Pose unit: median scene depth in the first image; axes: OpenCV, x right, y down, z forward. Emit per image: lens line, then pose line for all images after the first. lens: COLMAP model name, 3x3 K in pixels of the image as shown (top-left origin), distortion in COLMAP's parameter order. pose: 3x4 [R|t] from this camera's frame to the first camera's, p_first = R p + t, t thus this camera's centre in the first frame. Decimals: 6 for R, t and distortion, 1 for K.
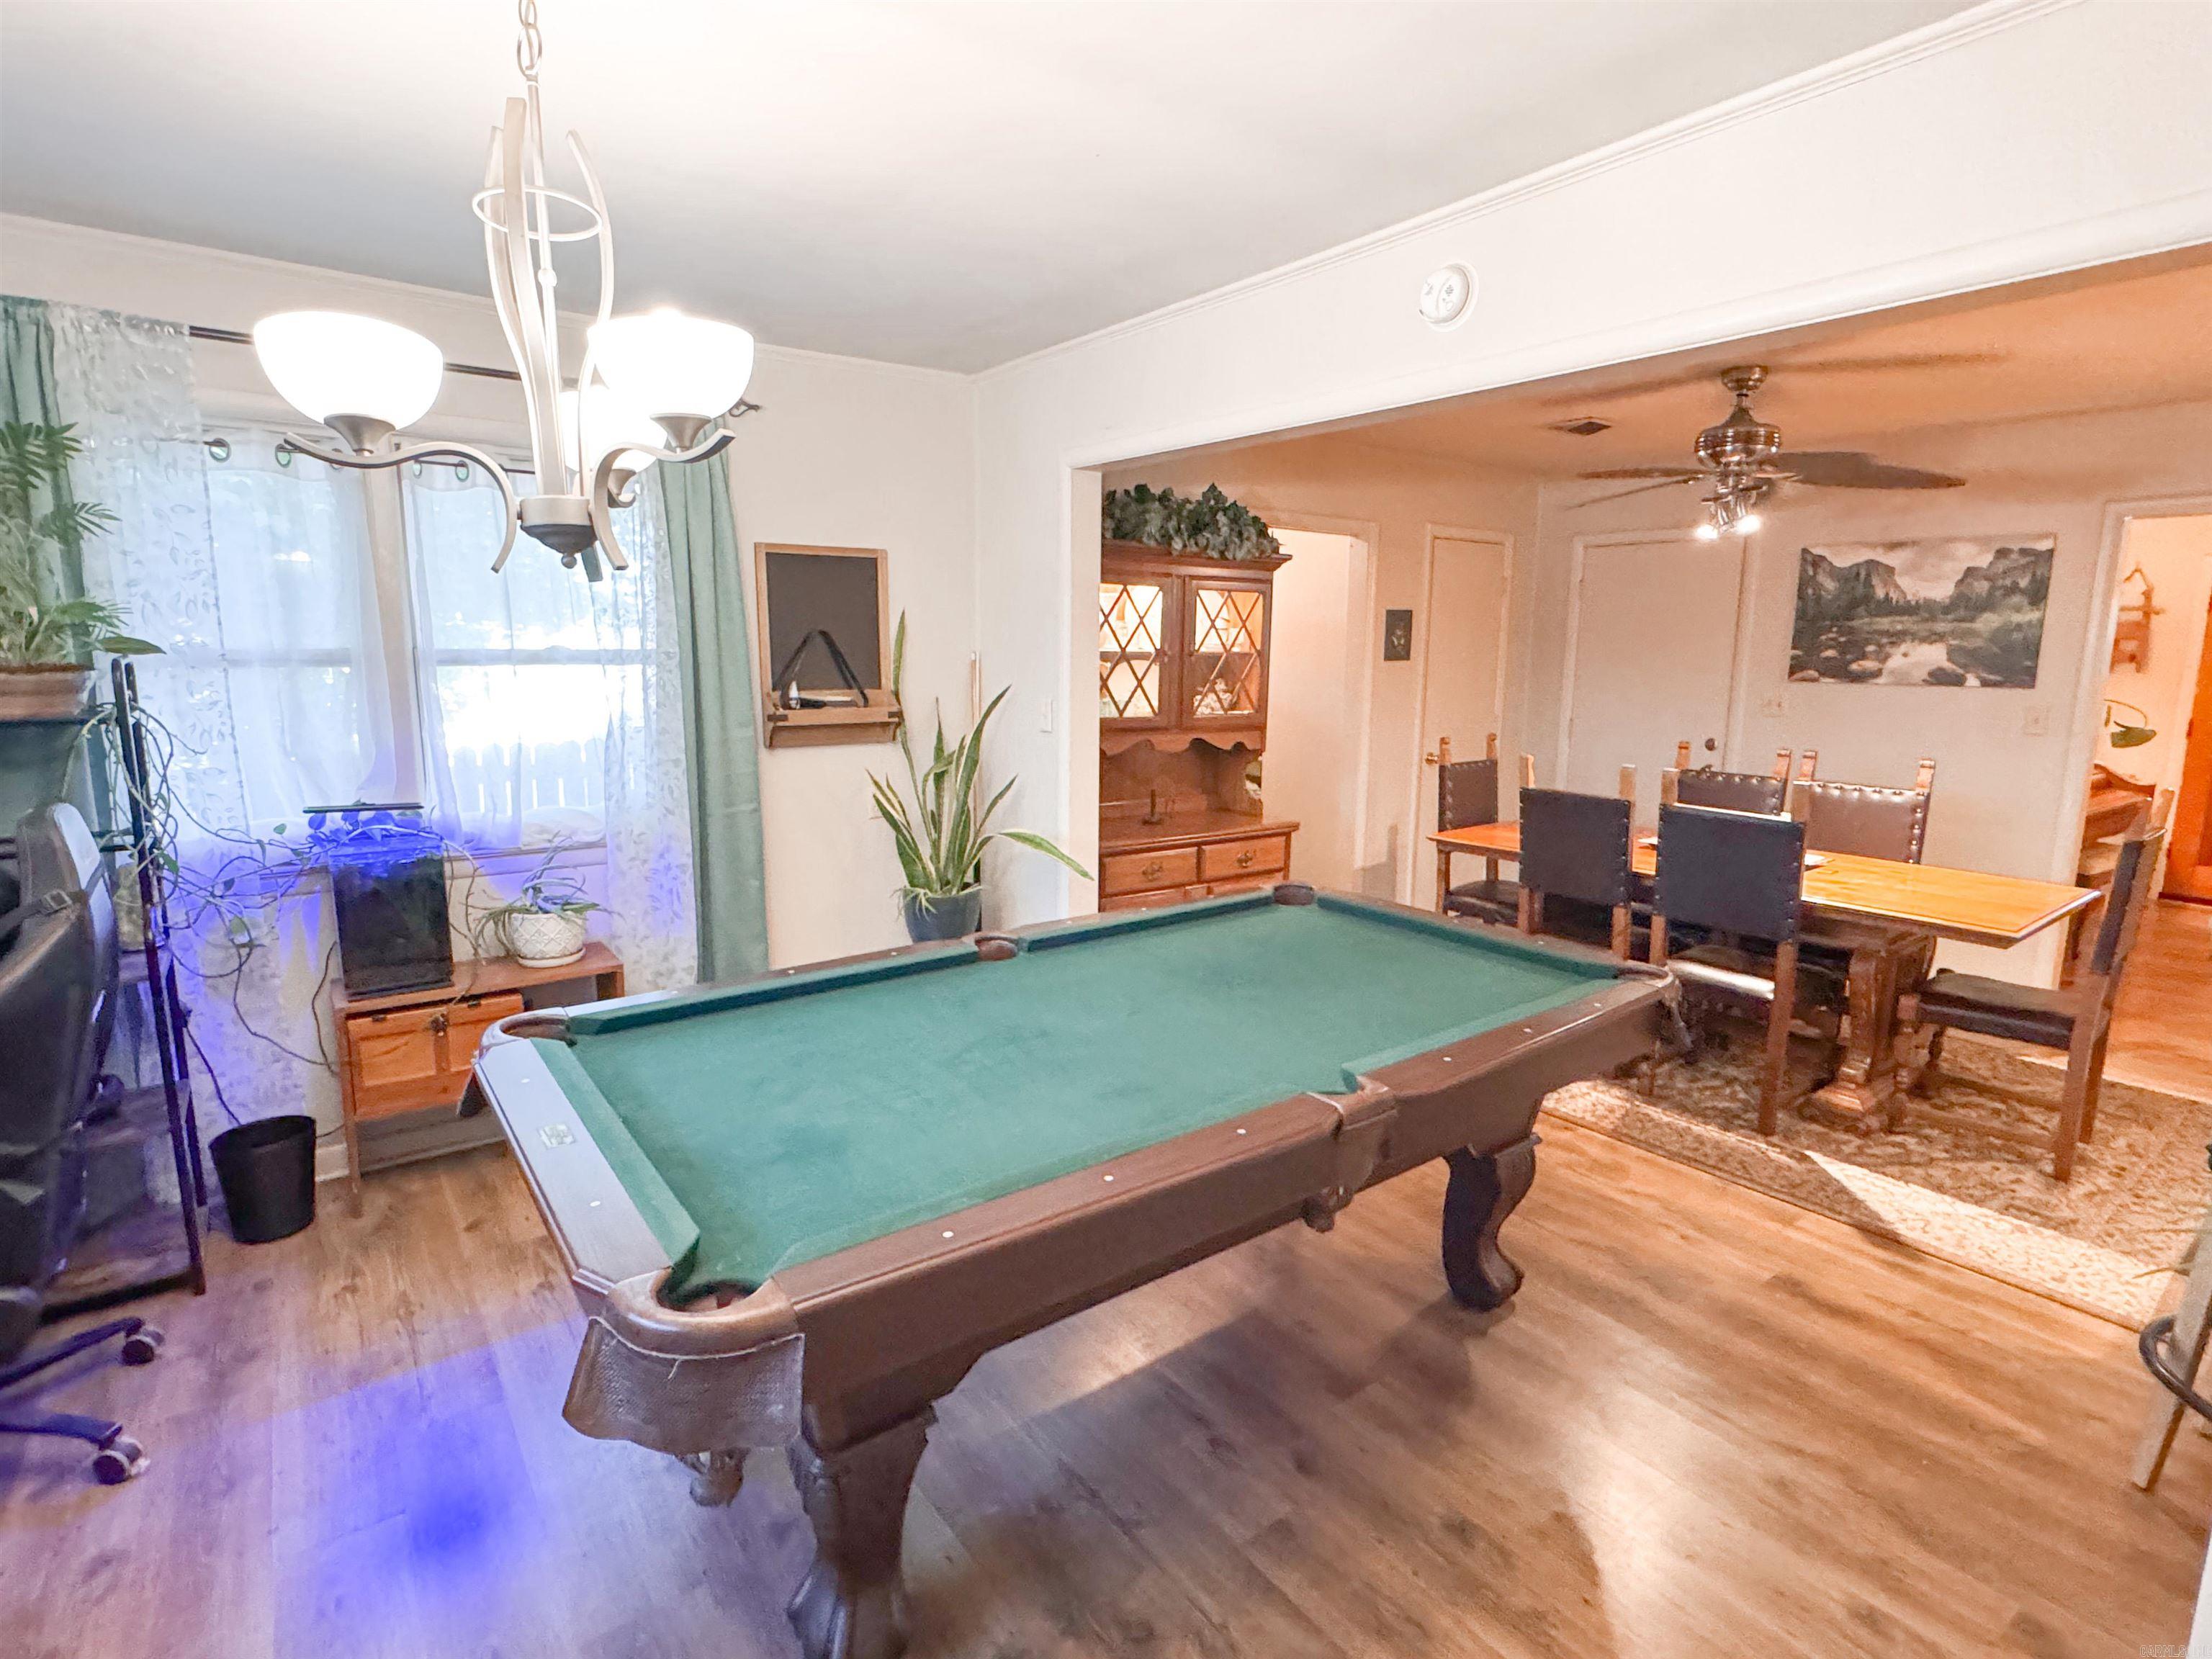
lens RADIAL K [[1099.1, 0, 1098.1], [0, 1099.1, 824.3], [0, 0, 1]] dist [-0.005625, 0.001315]
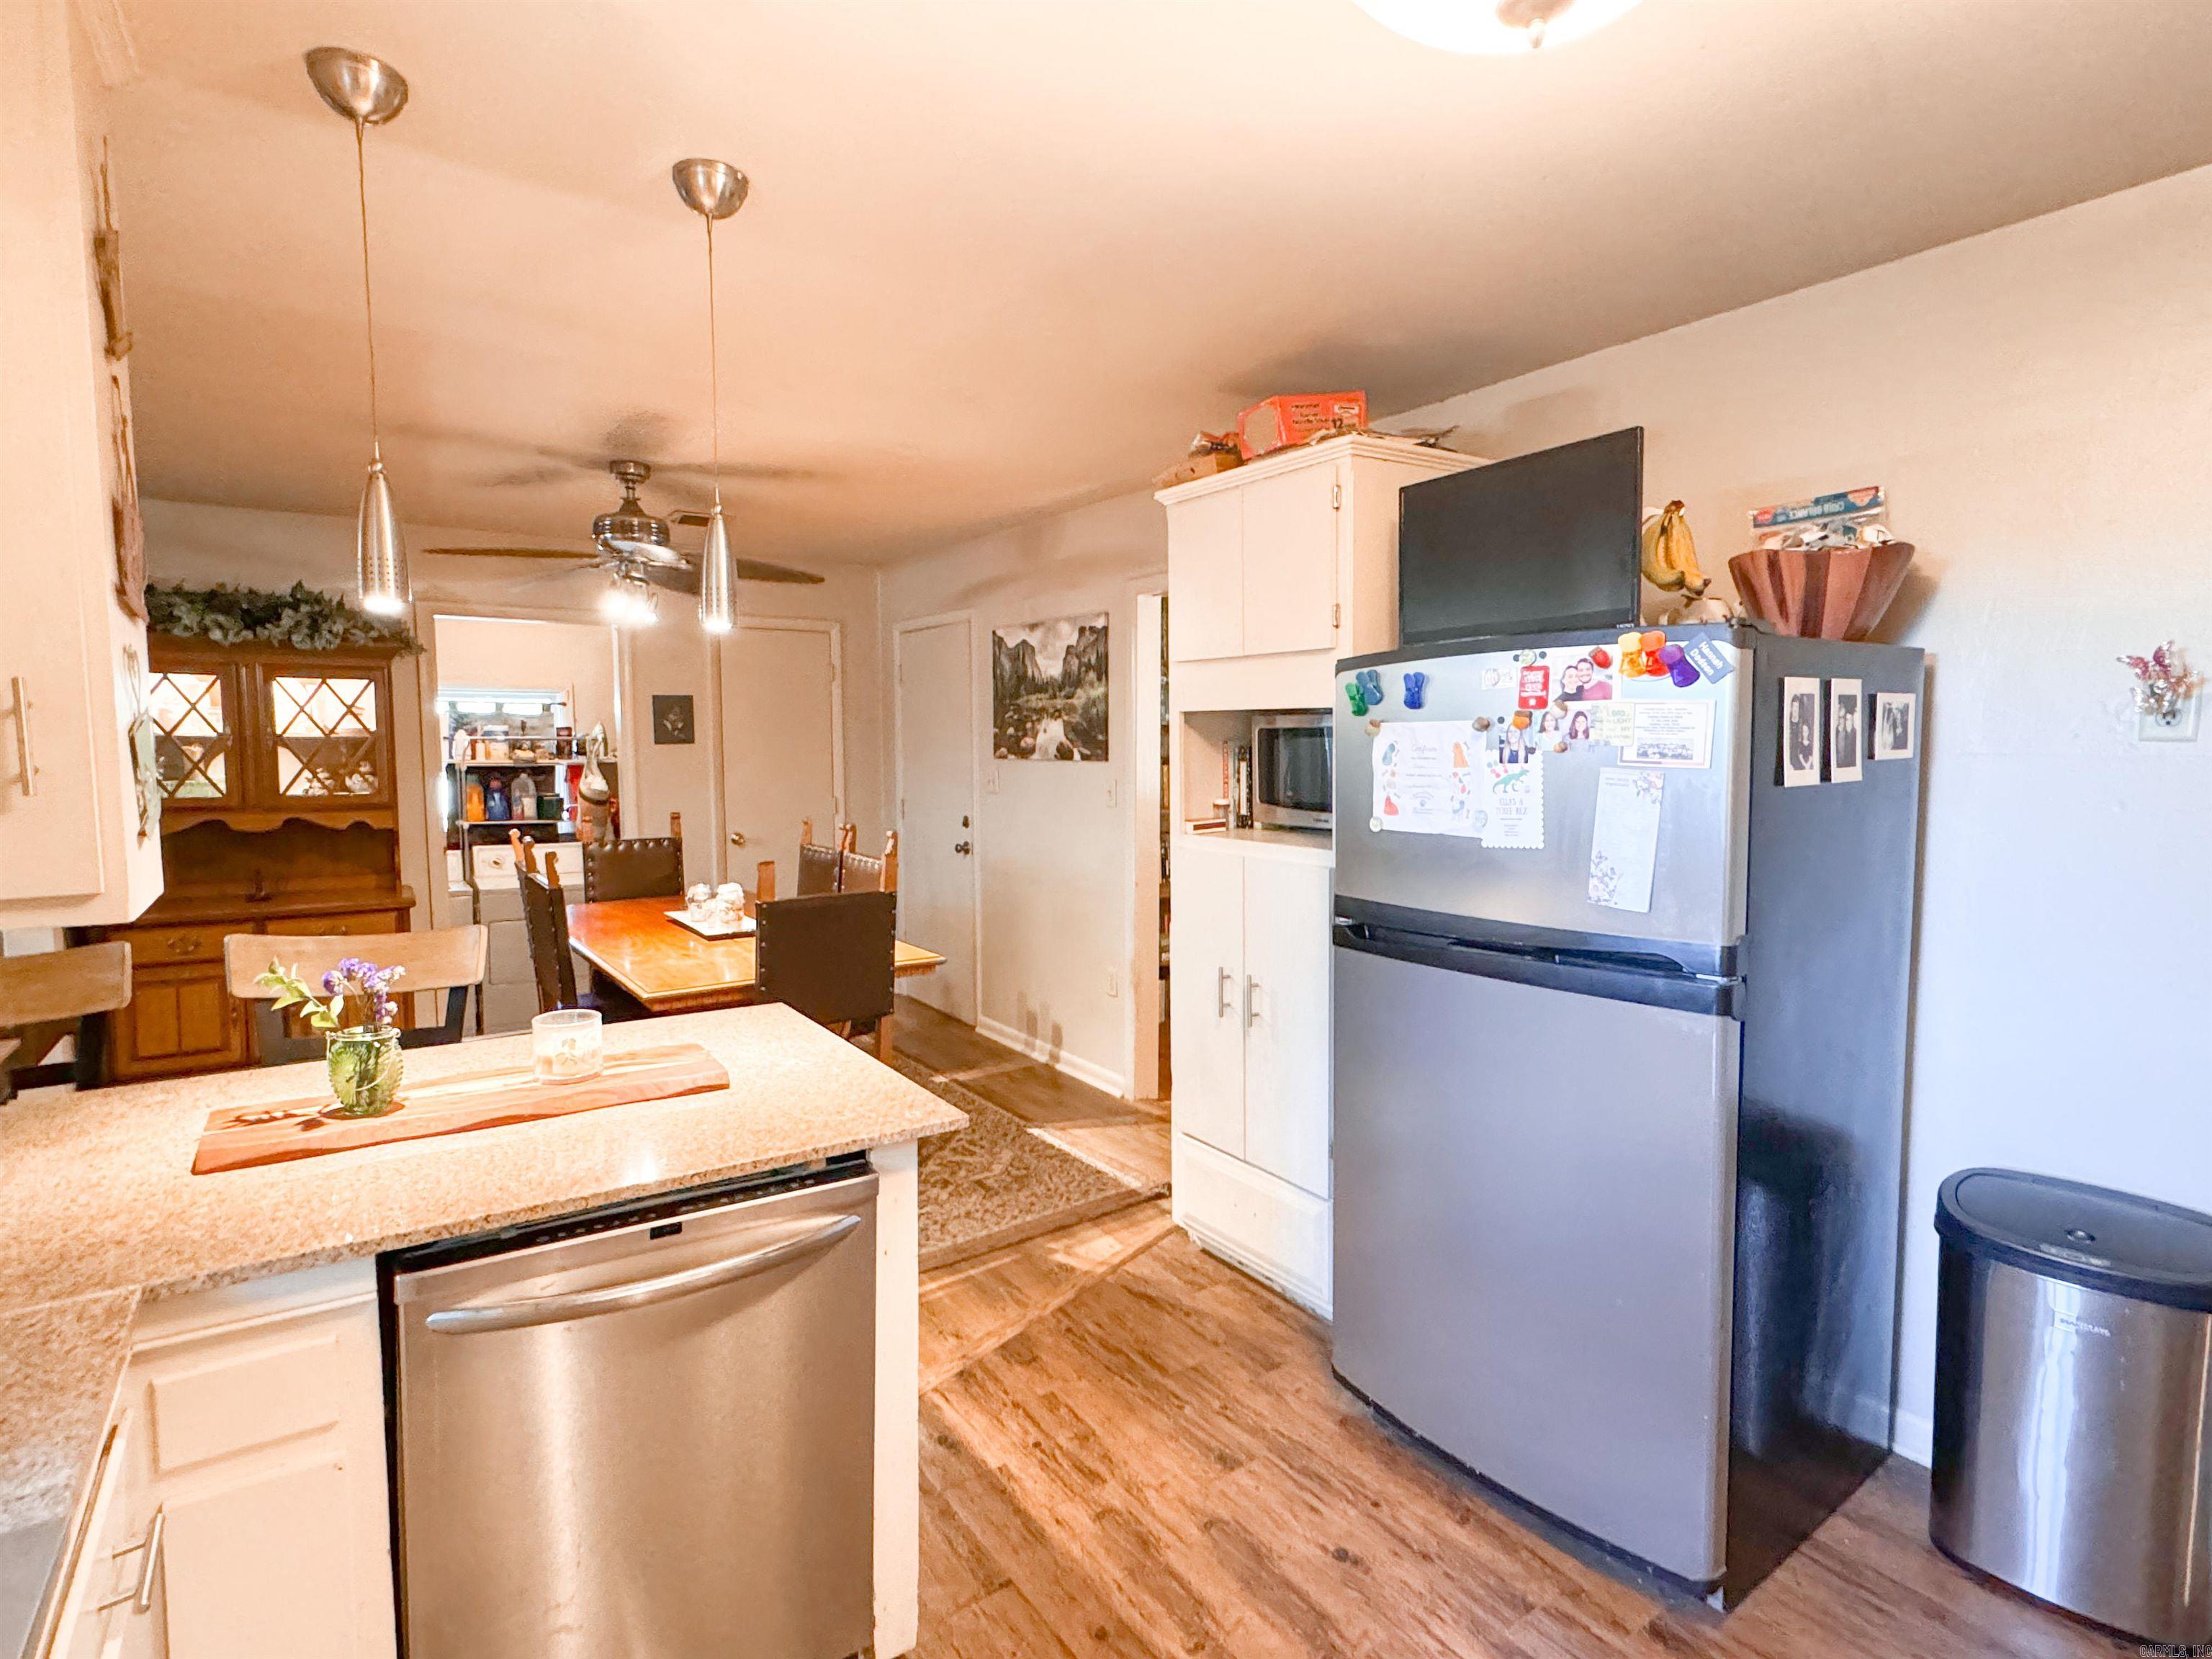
lens RADIAL K [[1099.1, 0, 1098.1], [0, 1099.1, 824.3], [0, 0, 1]] dist [-0.005625, 0.001315]
pose [[0.999471, -0.009038, -0.031245, 0.856923], [0.006348, 0.996348, -0.085154, 0.020782], [0.031901, 0.084911, 0.995878, -0.012672]]
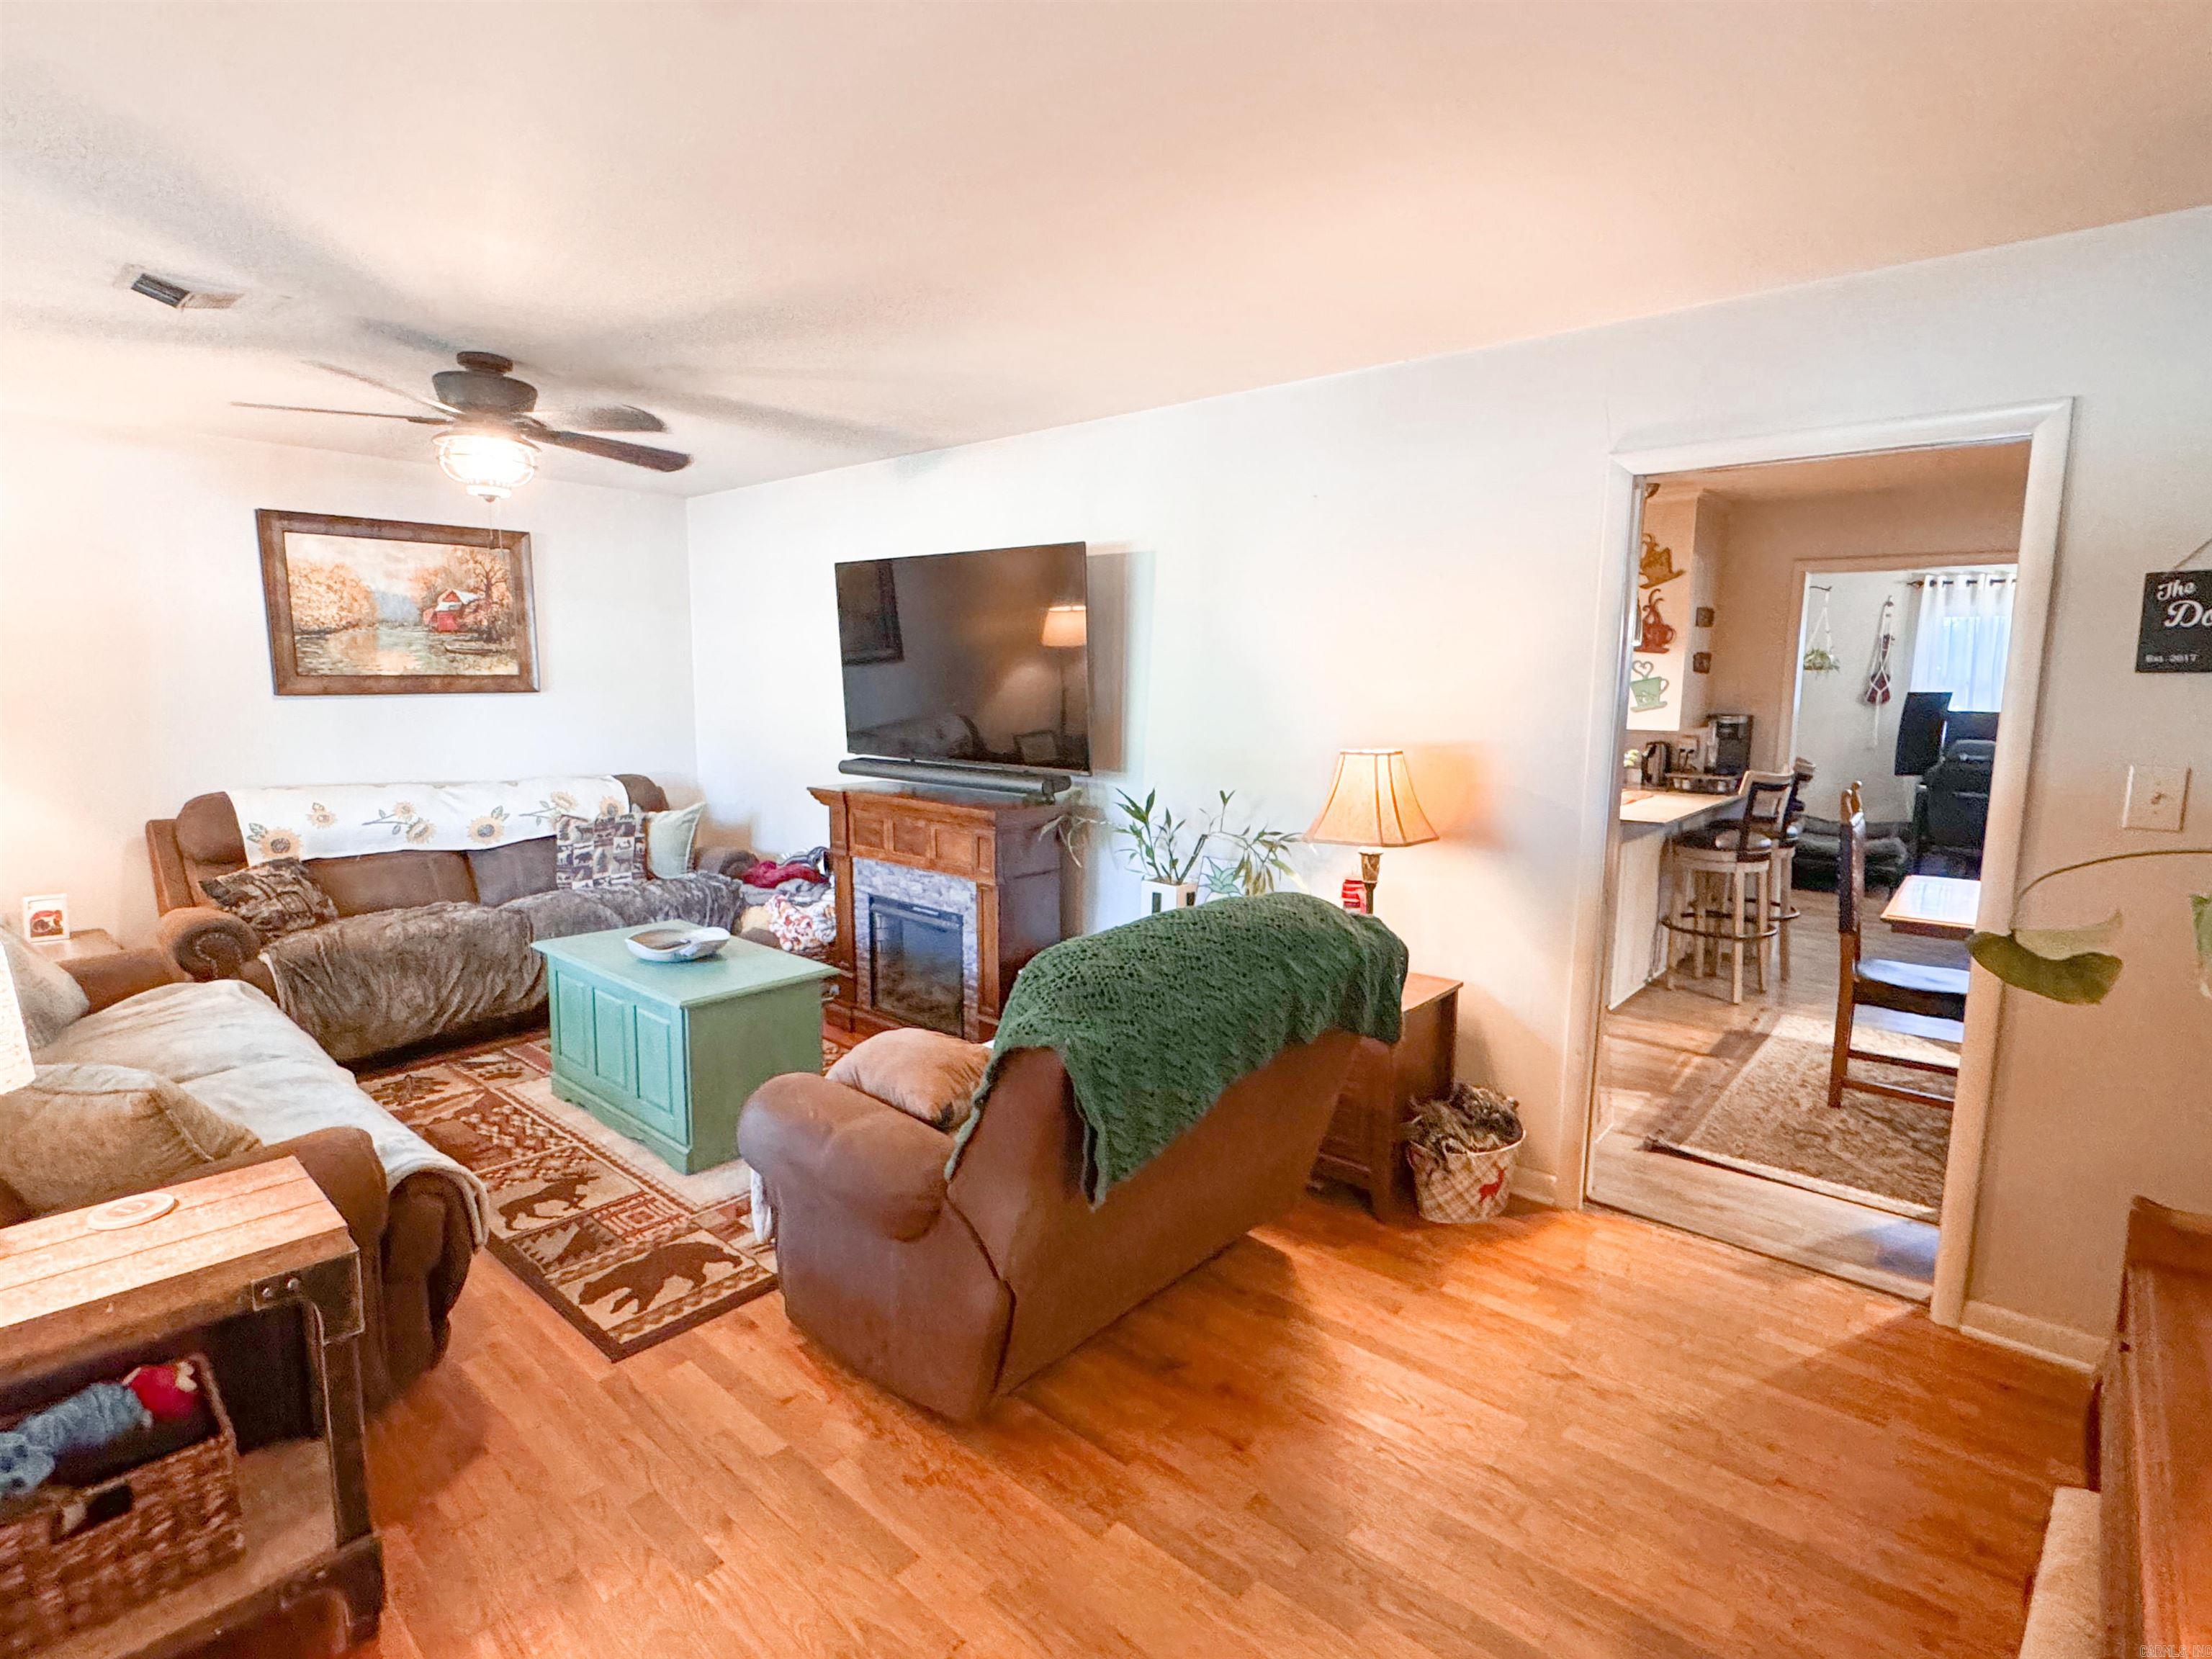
lens RADIAL K [[1099.1, 0, 1098.1], [0, 1099.1, 824.3], [0, 0, 1]] dist [-0.005625, 0.001315]
pose [[-0.978546, 0.007027, -0.205908, 1.425844], [-0.053997, 0.955736, 0.289227, -0.209102], [0.198826, 0.294141, -0.934853, 1.386083]]
